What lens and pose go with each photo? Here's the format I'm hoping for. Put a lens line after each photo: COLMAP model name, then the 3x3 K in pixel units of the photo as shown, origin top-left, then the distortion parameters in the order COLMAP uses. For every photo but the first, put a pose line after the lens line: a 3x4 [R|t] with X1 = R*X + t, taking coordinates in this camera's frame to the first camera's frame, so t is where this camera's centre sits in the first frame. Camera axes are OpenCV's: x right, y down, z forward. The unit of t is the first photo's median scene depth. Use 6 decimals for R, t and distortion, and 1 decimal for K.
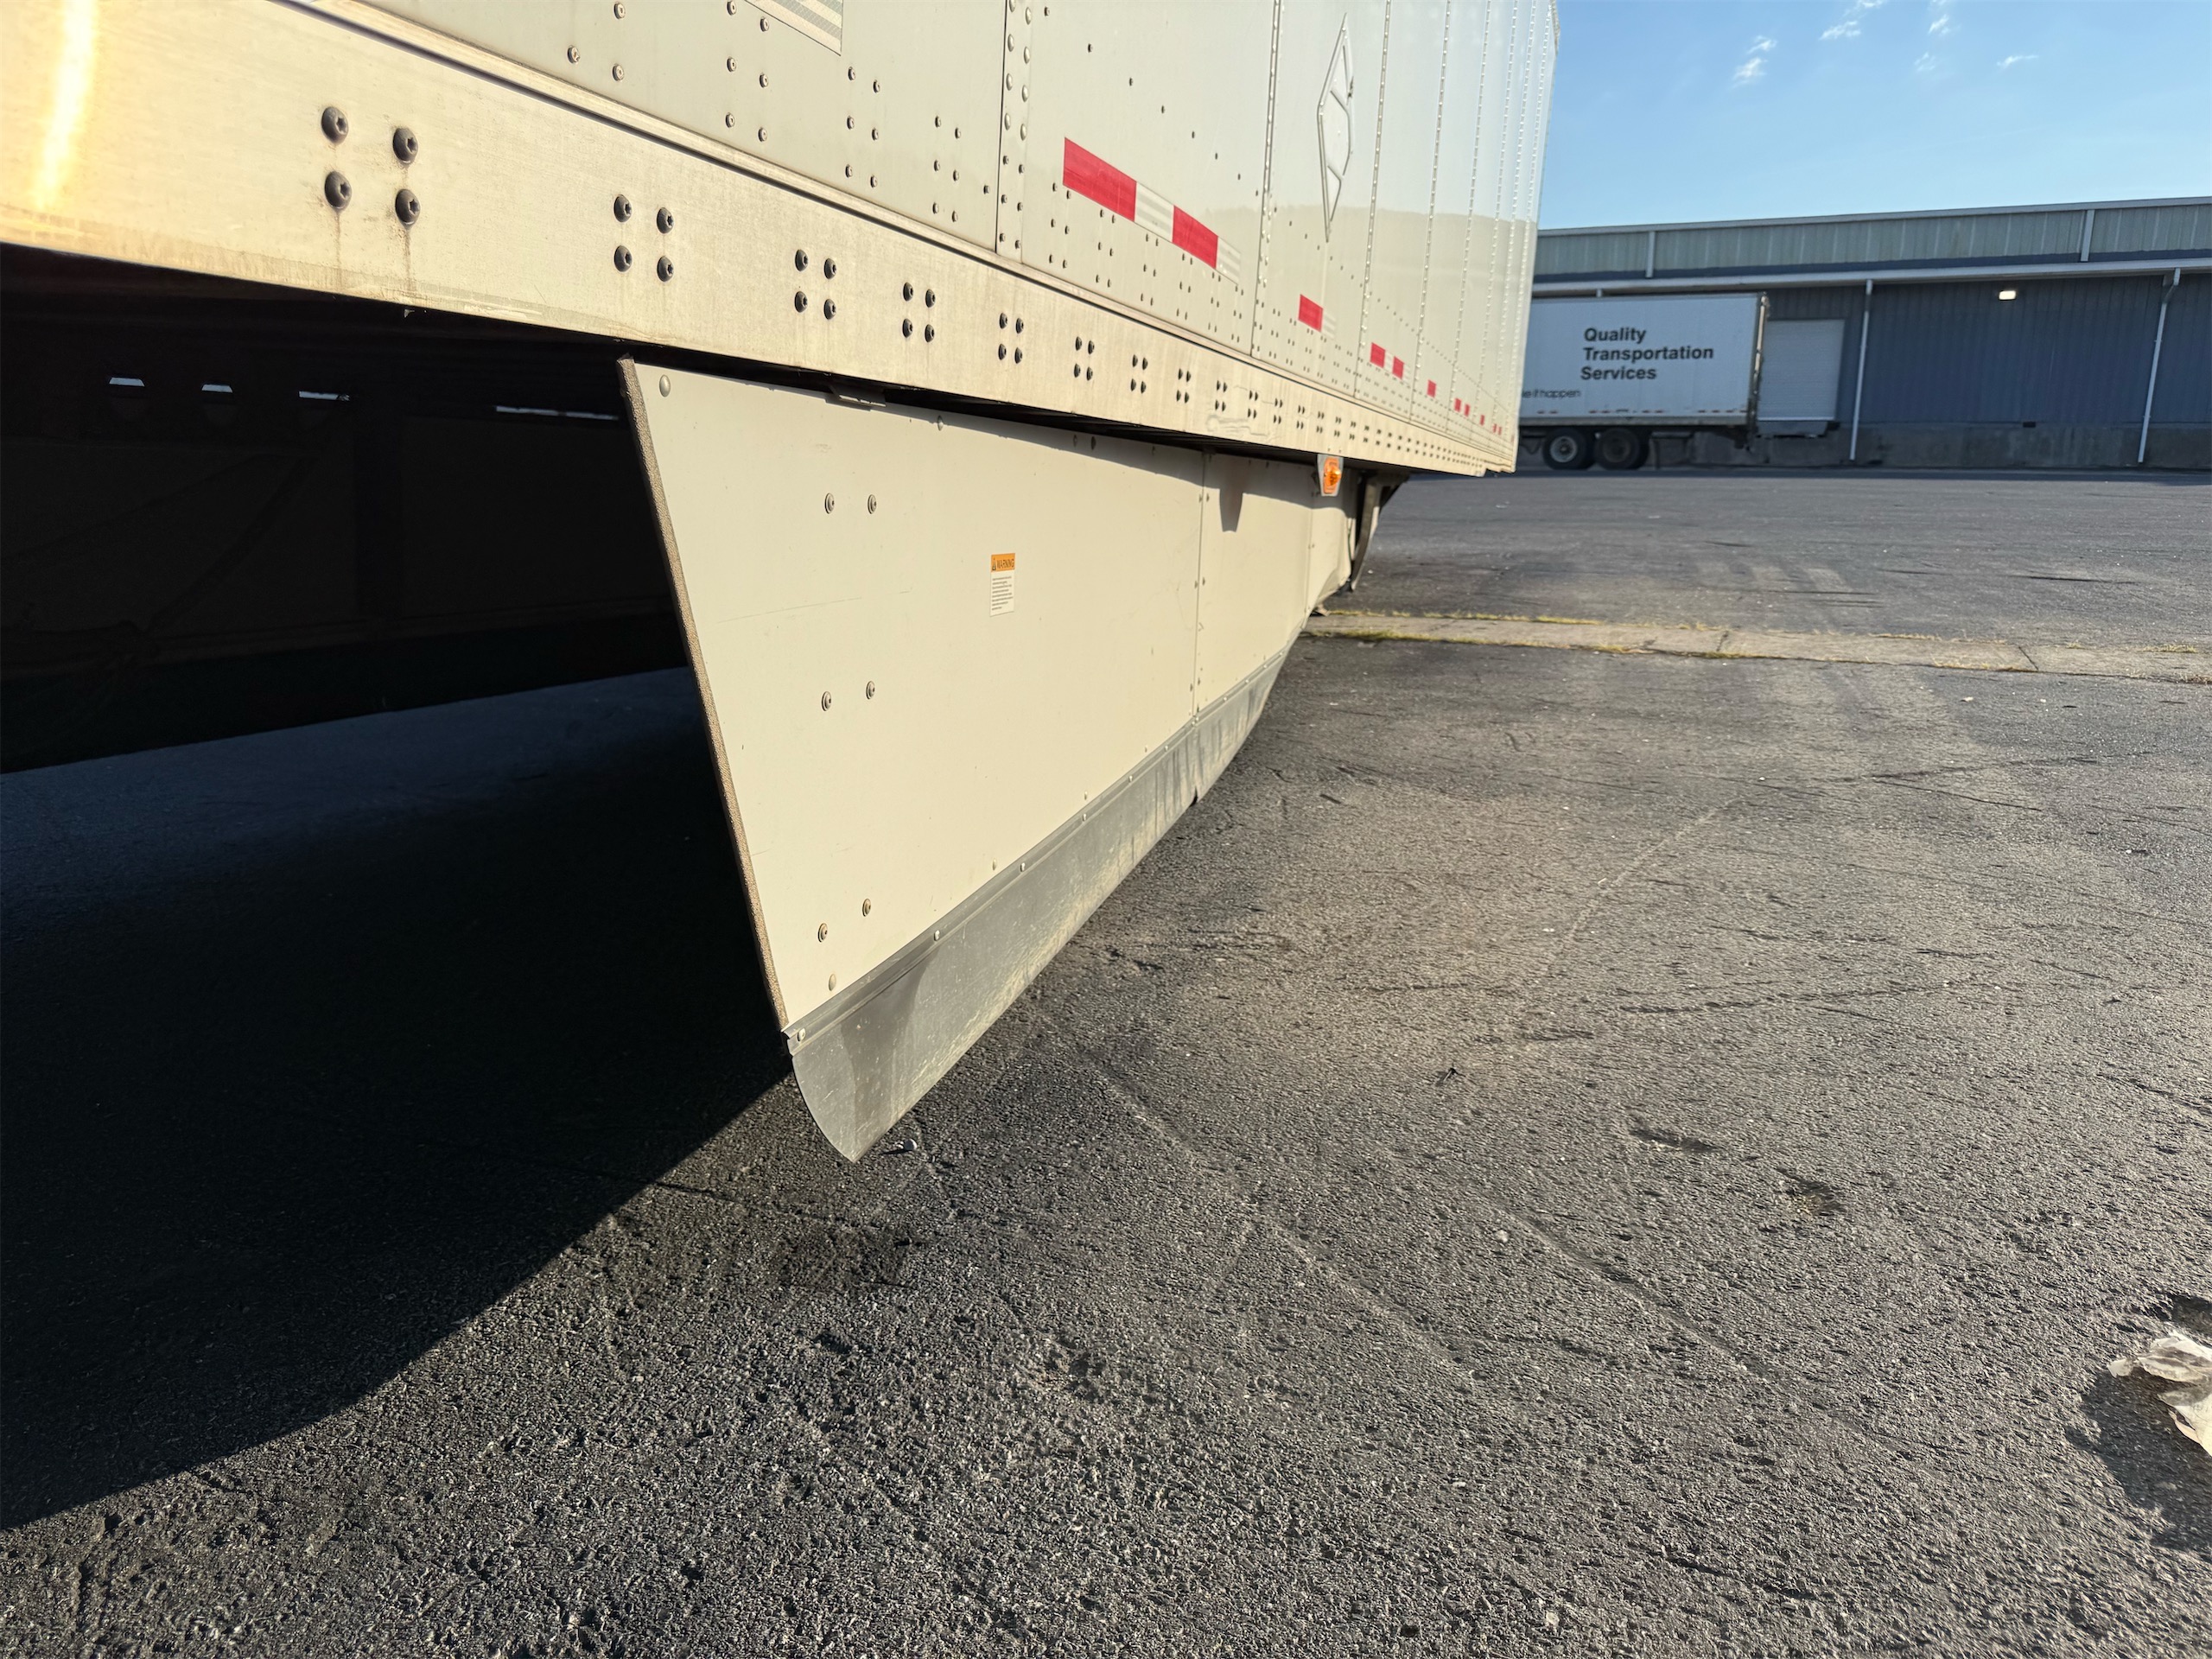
lens RADIAL K [[1558.9, 0, 1106.0], [0, 1558.9, 829.5], [0, 0, 1]] dist [0.087012, -0.142097]
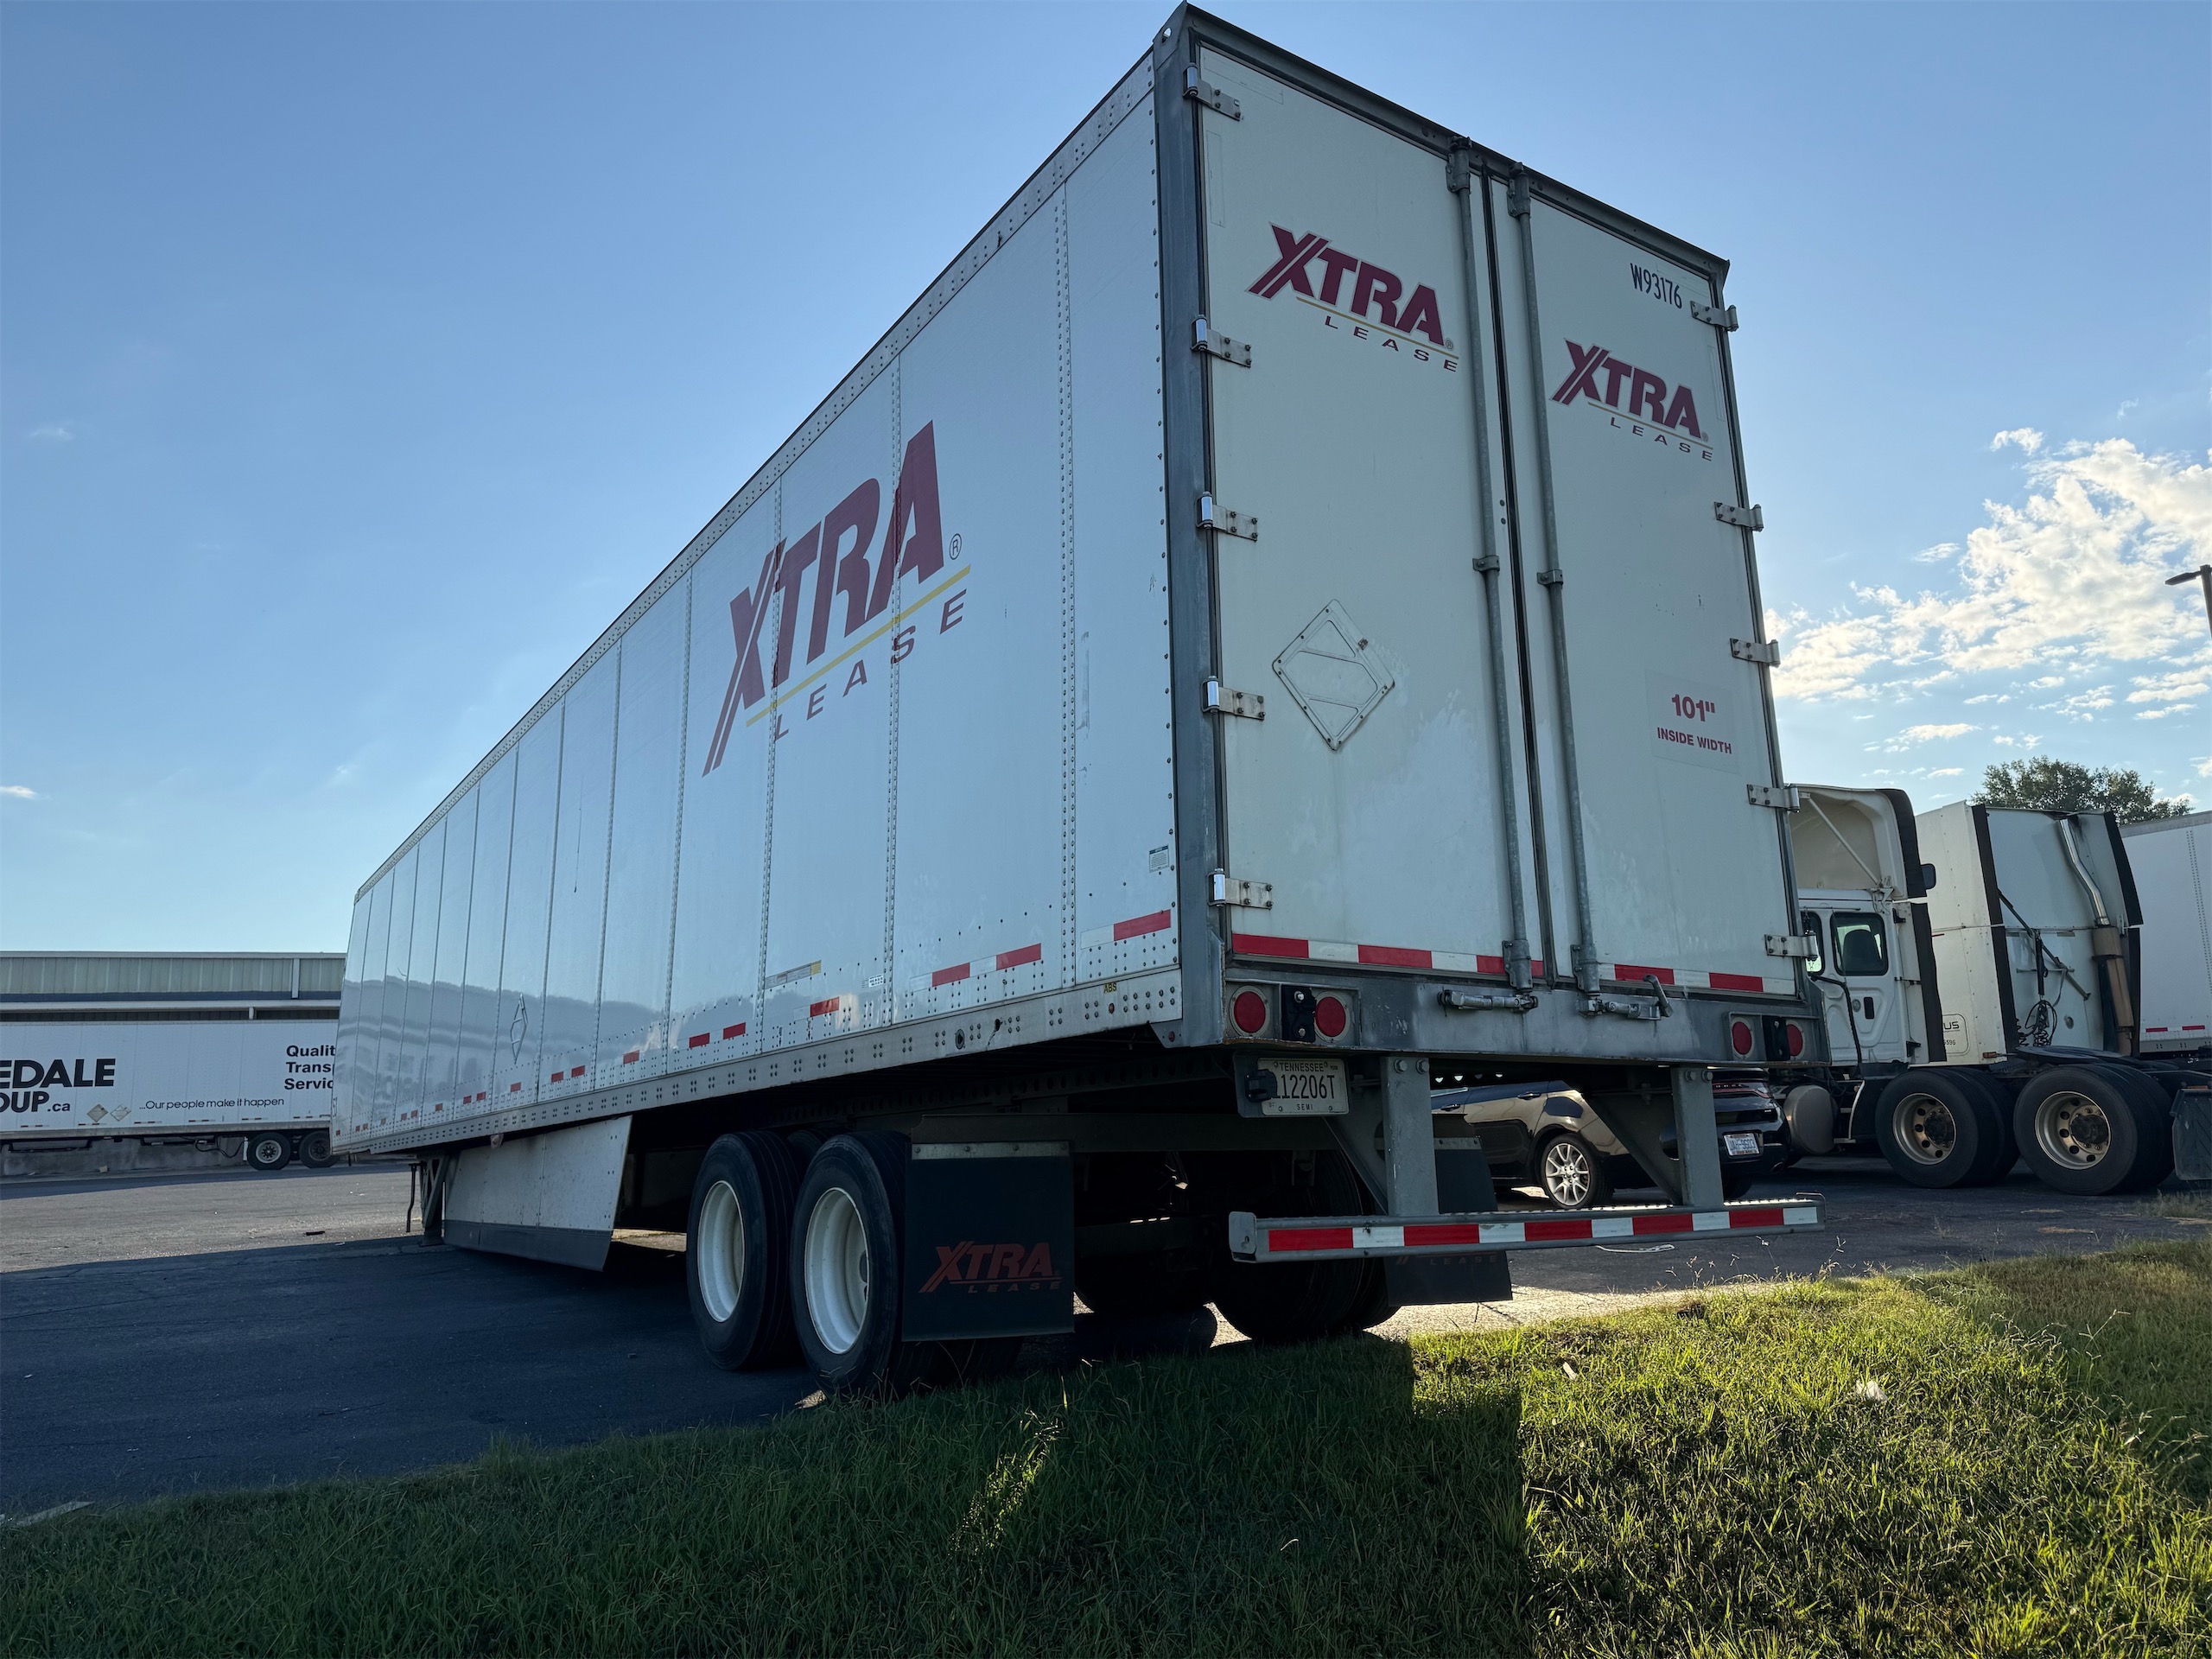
lens RADIAL K [[1558.2, 0, 1108.0], [0, 1558.2, 819.7], [0, 0, 1]] dist [0.091267, -0.109688]
pose [[0.646779, 0.116256, 0.753765, -0.586015], [0.215524, 0.920171, -0.326855, 0.098124], [-0.731591, 0.373858, 0.570092, -0.431438]]
